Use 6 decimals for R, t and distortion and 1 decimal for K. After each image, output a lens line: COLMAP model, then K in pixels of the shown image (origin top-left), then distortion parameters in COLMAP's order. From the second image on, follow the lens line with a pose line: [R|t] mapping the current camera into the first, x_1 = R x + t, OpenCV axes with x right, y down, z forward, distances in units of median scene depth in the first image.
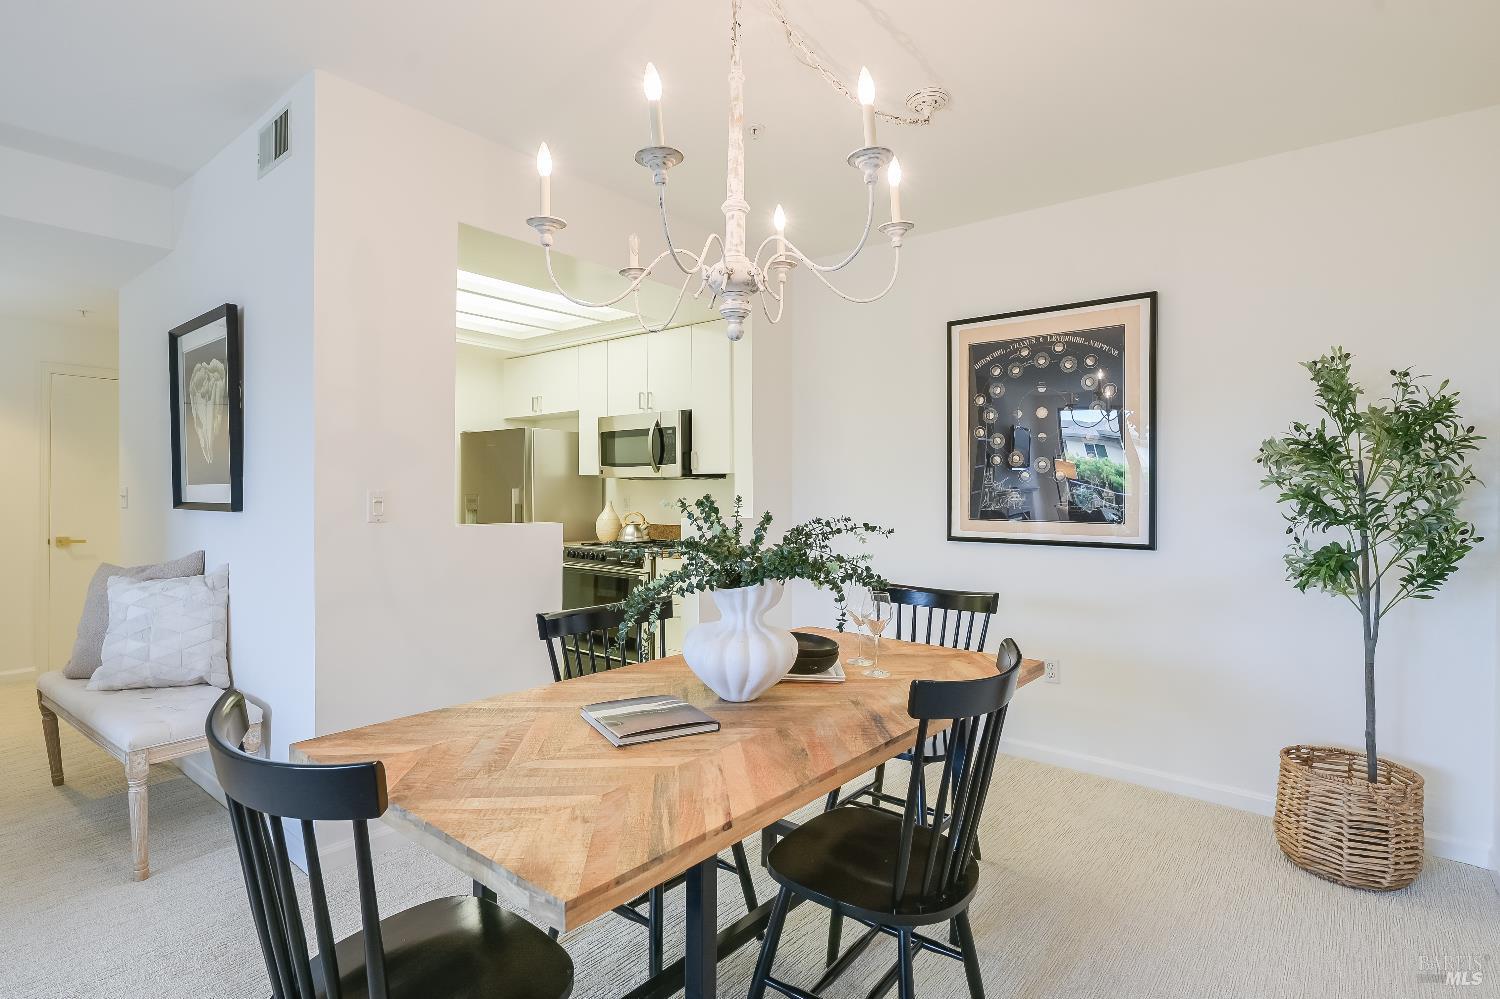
lens RADIAL K [[751.5, 0, 751.5], [0, 751.5, 491.9], [0, 0, 1]] dist [0.000166, -0.000112]
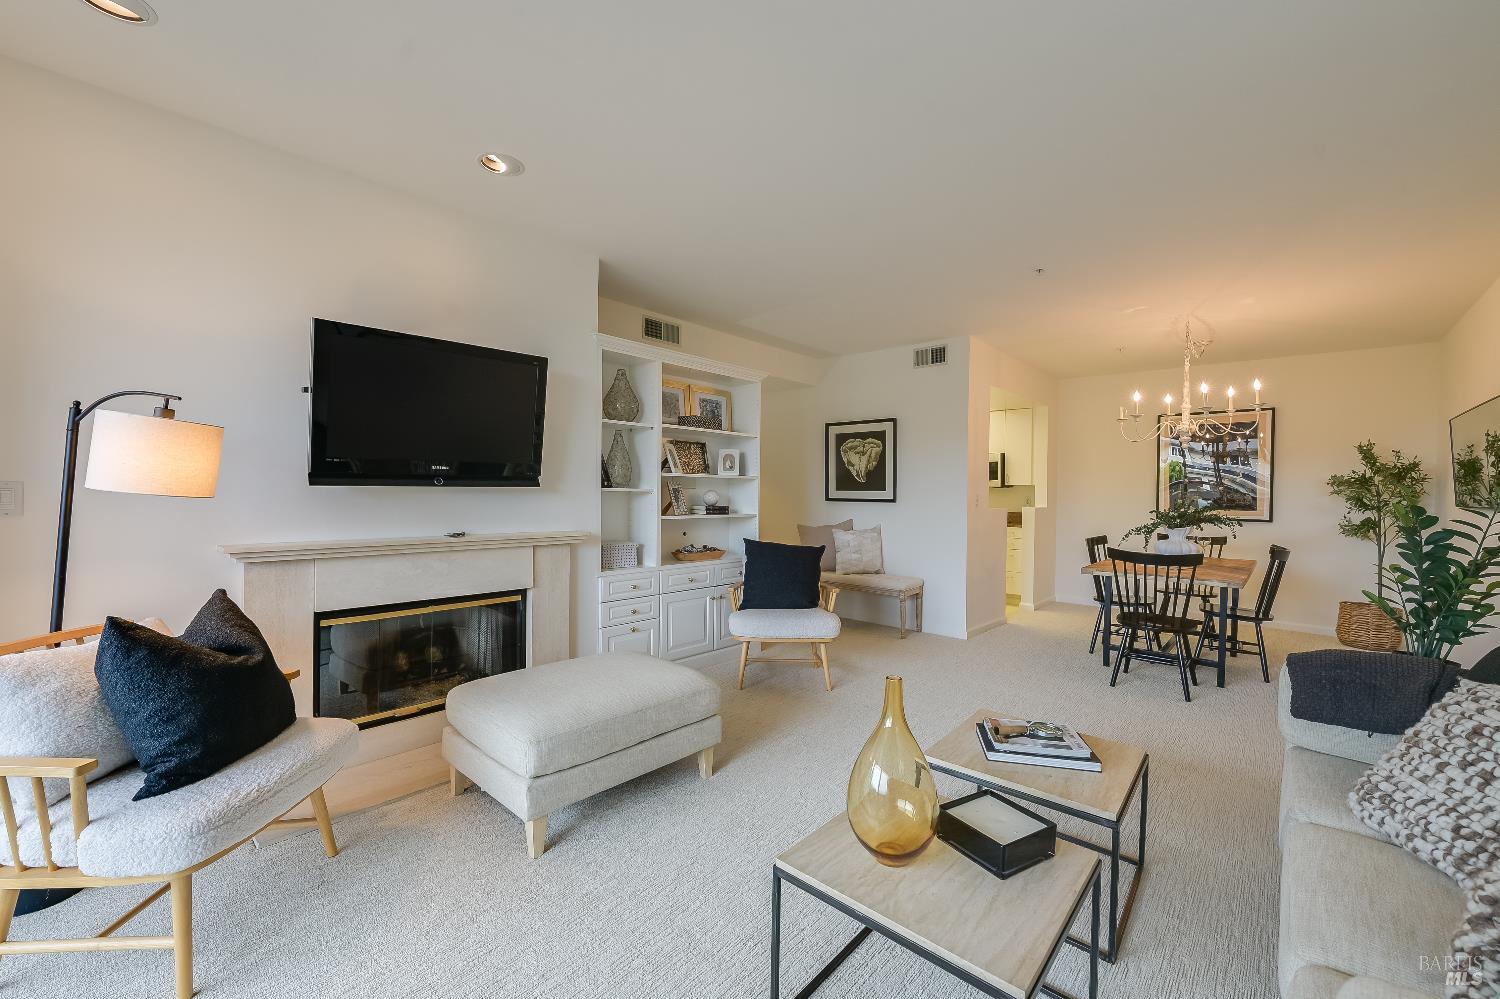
lens RADIAL K [[609.9, 0, 756.8], [0, 609.9, 500.6], [0, 0, 1]] dist [0.004254, 0.000392]
pose [[0.999129, 0.006248, -0.041249, -1.208063], [-0.005499, 0.999818, 0.018254, -0.016063], [0.041355, -0.018011, 0.998982, -1.162083]]
